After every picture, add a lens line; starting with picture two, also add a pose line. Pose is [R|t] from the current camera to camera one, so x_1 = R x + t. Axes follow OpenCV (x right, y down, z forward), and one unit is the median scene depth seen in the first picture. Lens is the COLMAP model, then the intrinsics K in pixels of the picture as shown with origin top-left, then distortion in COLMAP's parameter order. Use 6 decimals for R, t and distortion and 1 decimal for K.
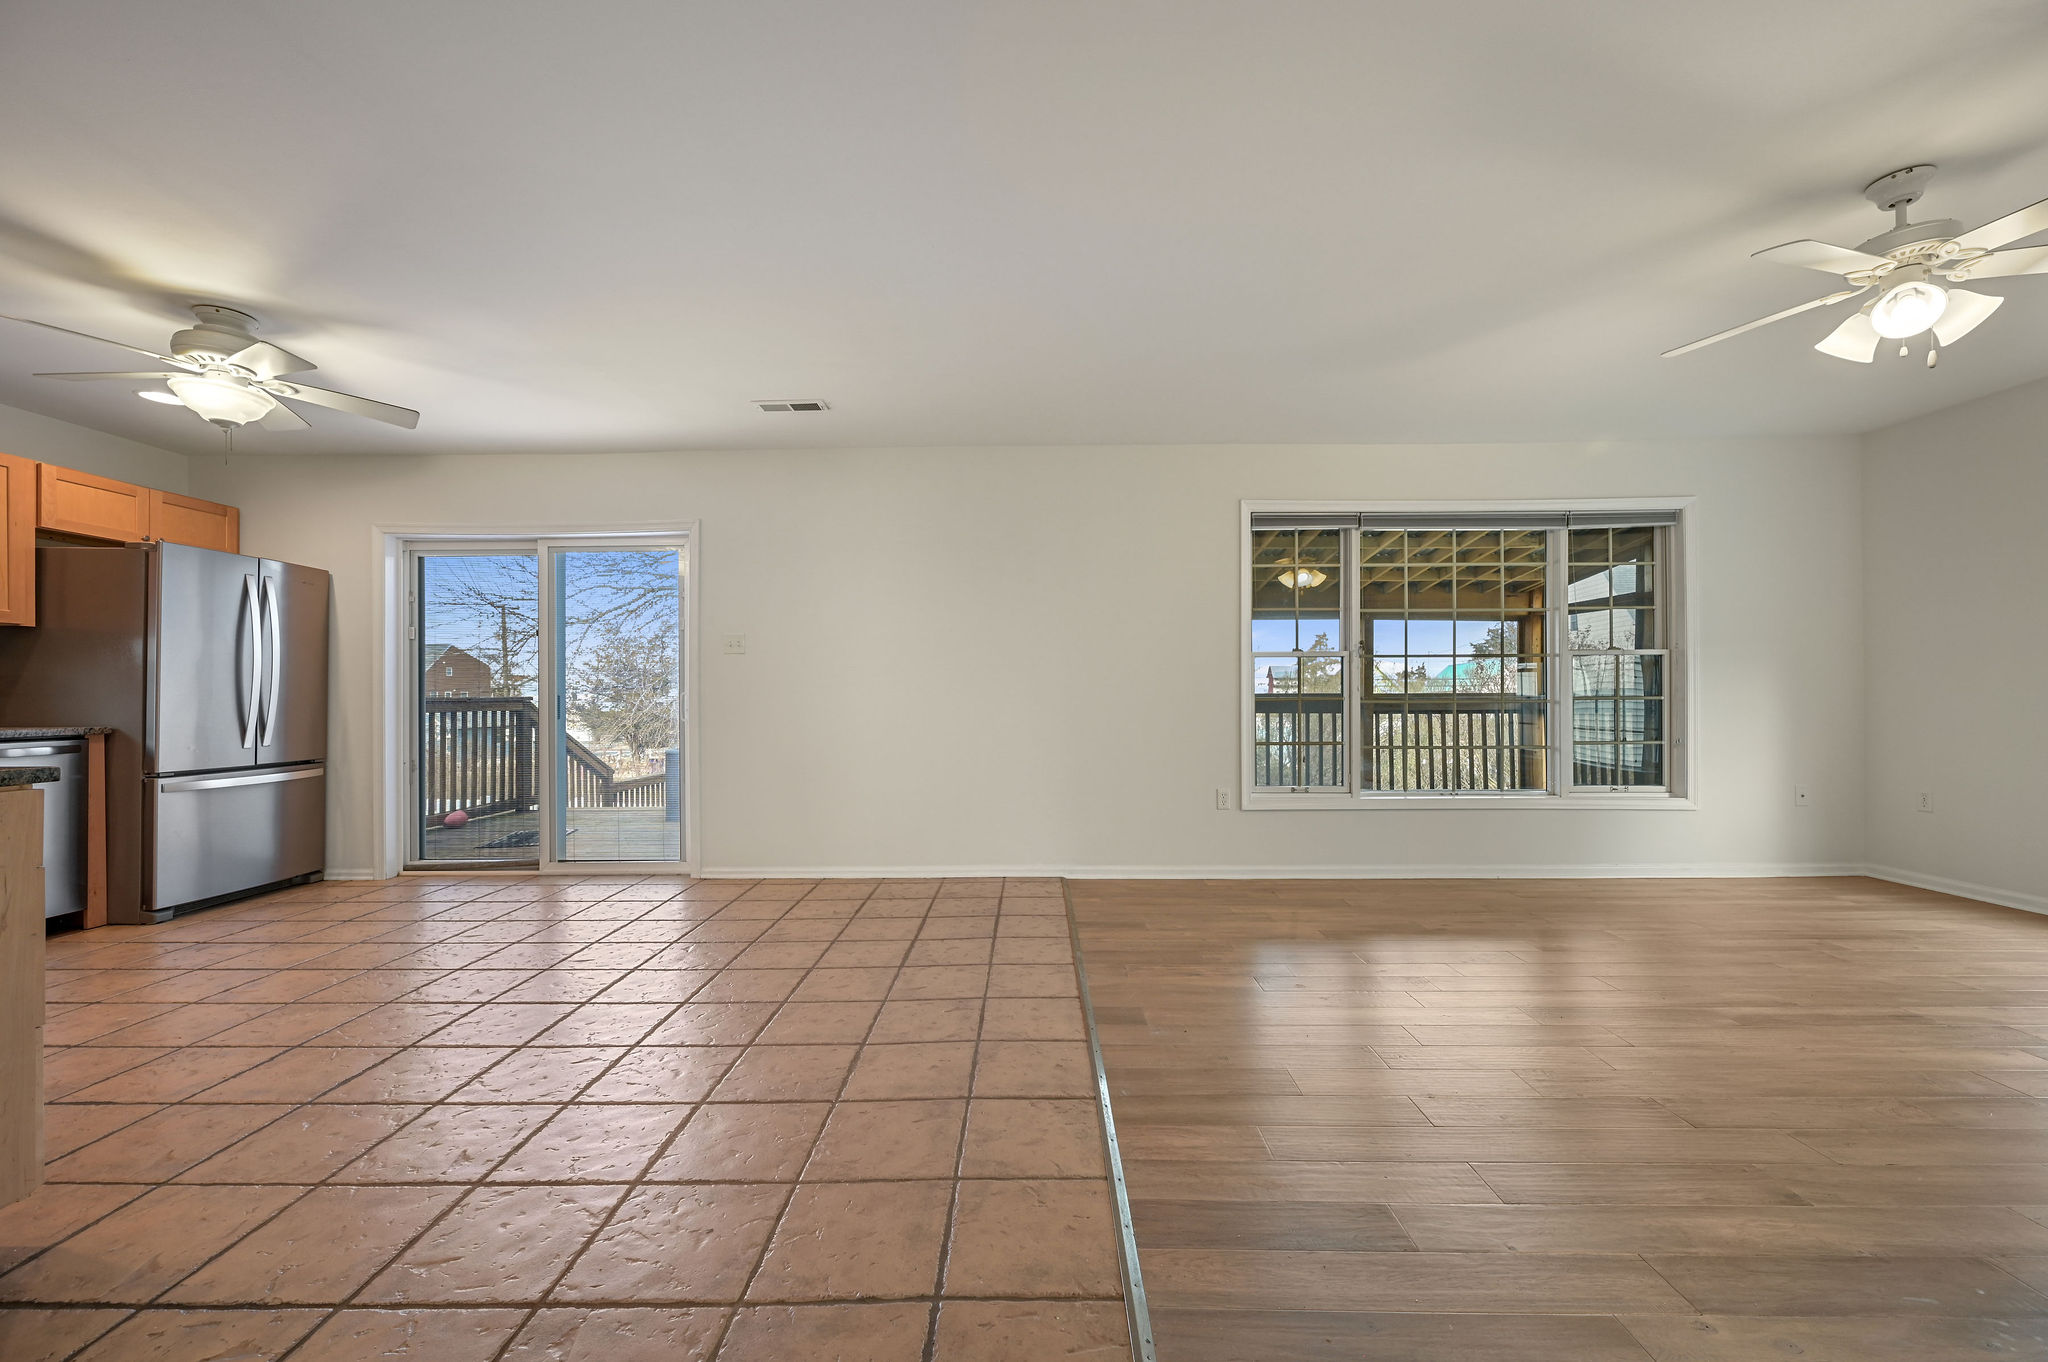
lens RADIAL K [[801.4, 0, 1024.4], [0, 801.4, 684.7], [0, 0, 1]] dist [0.000974, 0.000180]
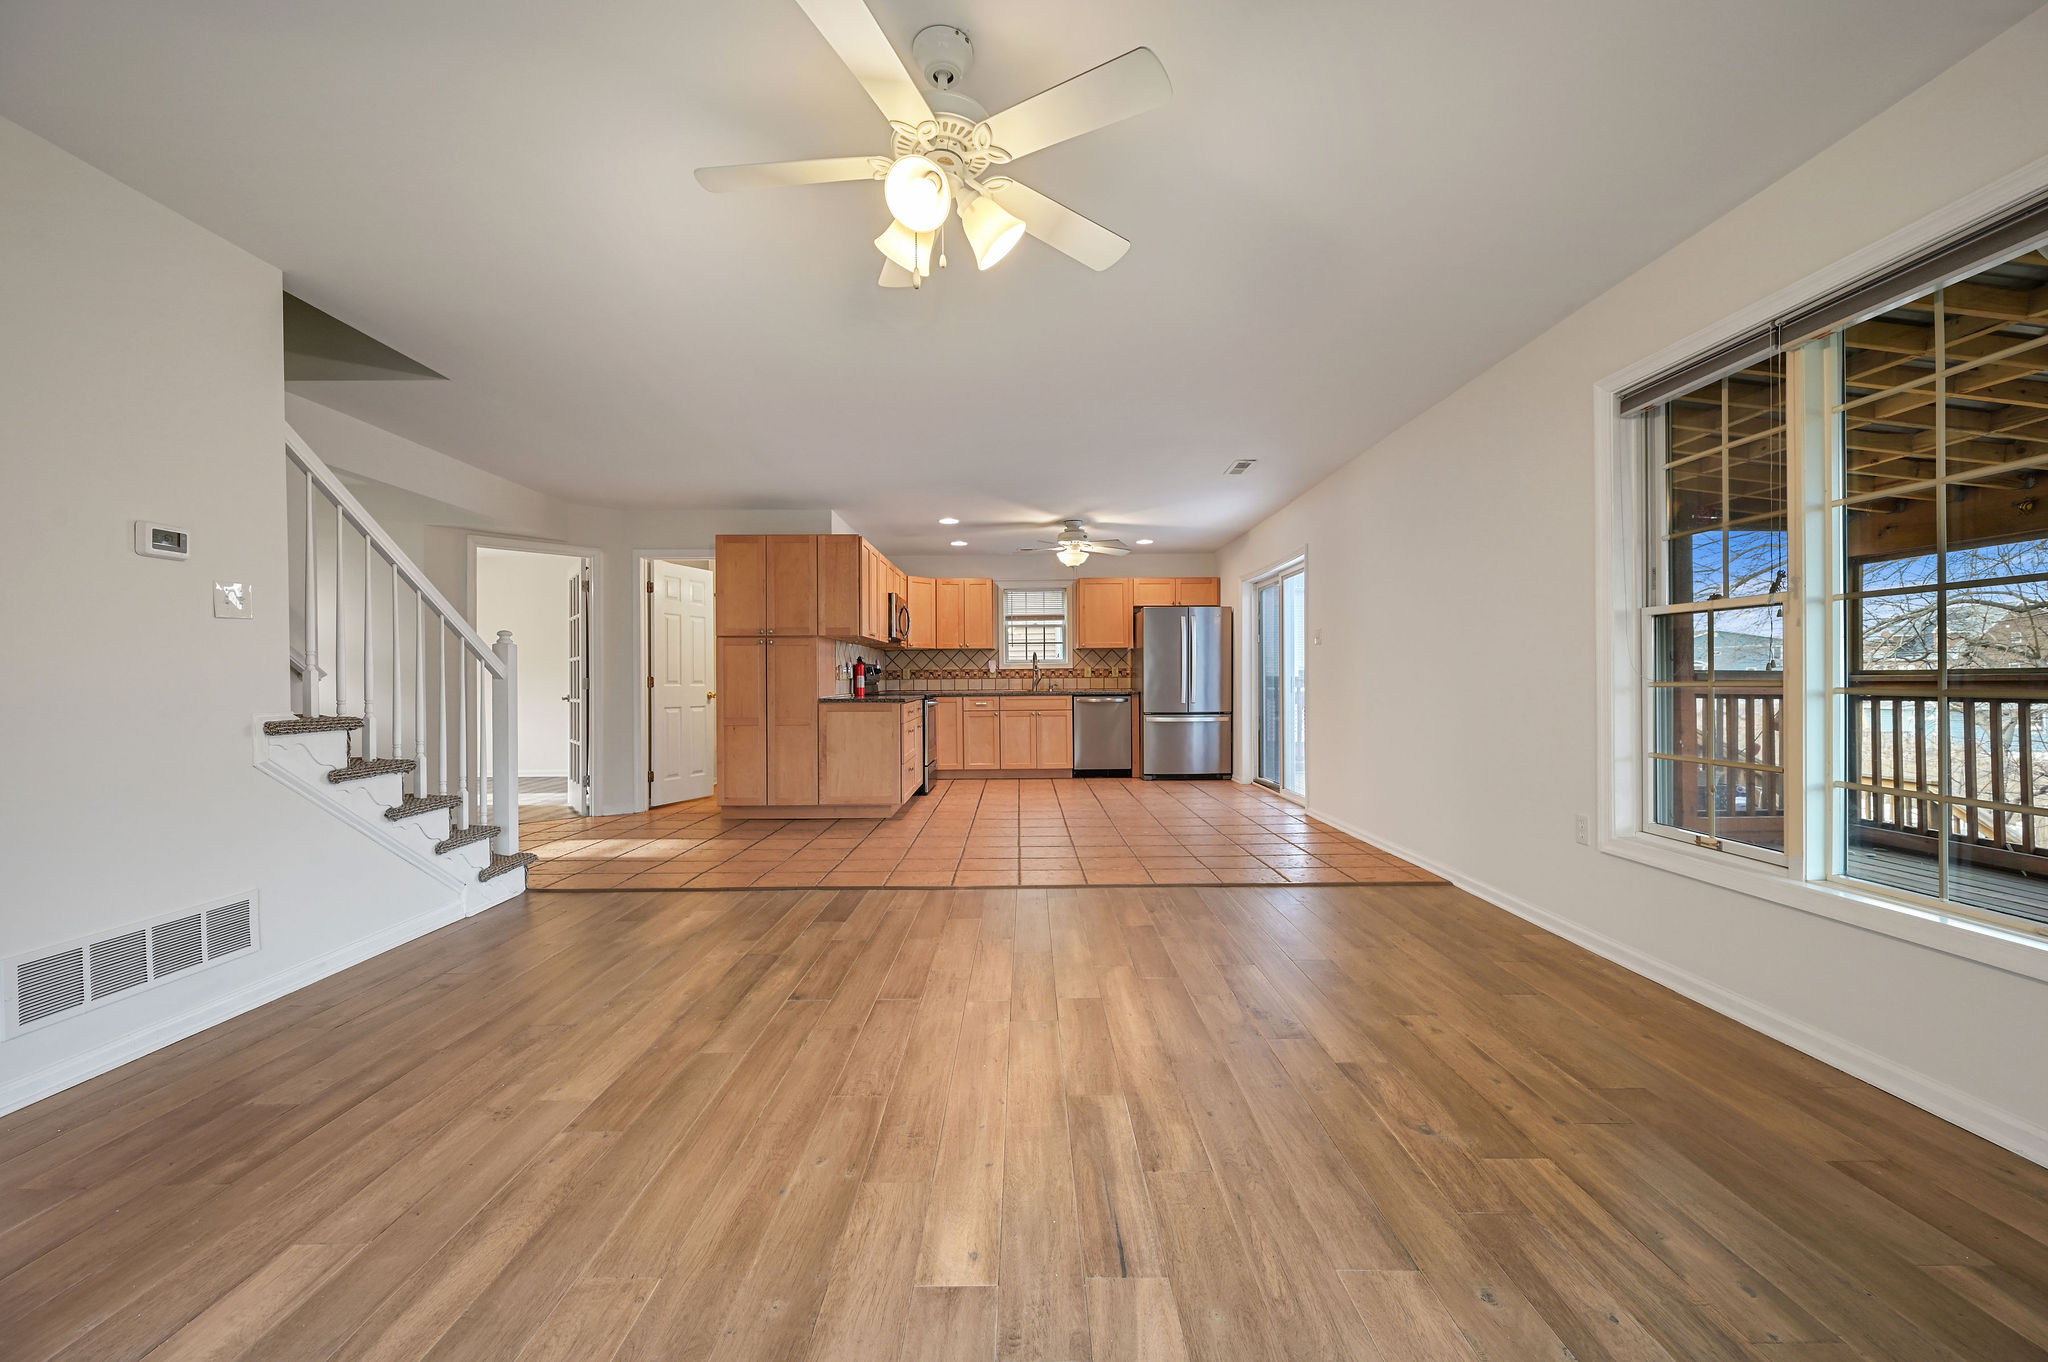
lens RADIAL K [[801.4, 0, 1024.4], [0, 801.4, 684.7], [0, 0, 1]] dist [0.000974, 0.000180]
pose [[0.019654, 0.010328, -0.999753, 0.903393], [0.019877, 0.999745, 0.010719, 0.003202], [0.999609, -0.020082, 0.019444, 0.507583]]
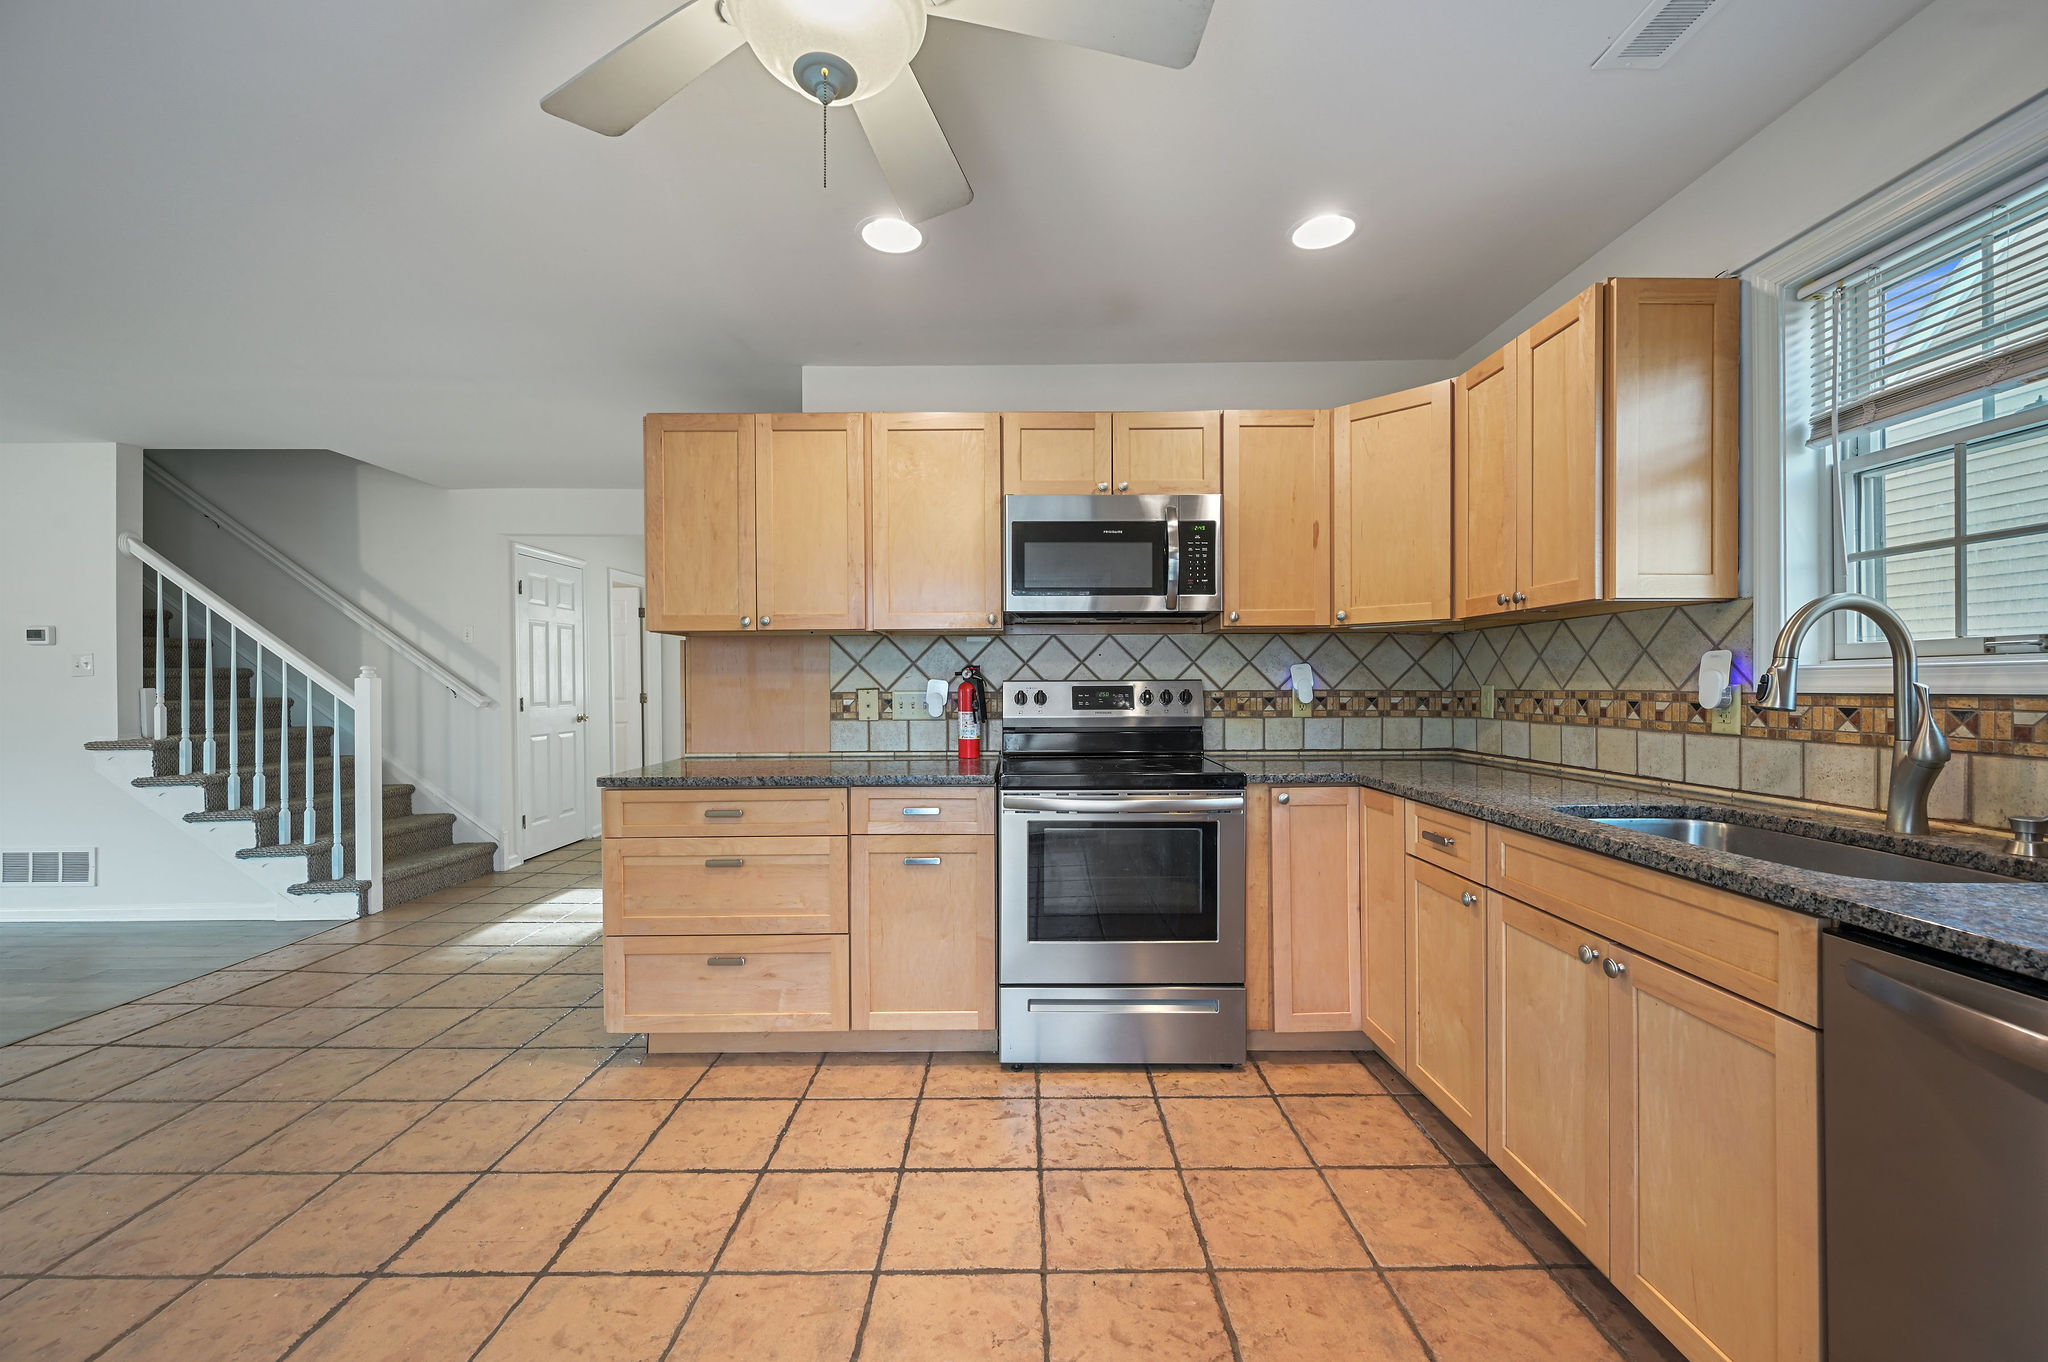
lens RADIAL K [[801.4, 0, 1024.4], [0, 801.4, 684.7], [0, 0, 1]] dist [0.000974, 0.000180]
pose [[-0.999815, 0.009496, -0.016722, -0.684300], [0.009661, 0.999905, -0.009858, -0.018437], [0.016627, -0.010018, -0.999812, 0.880903]]
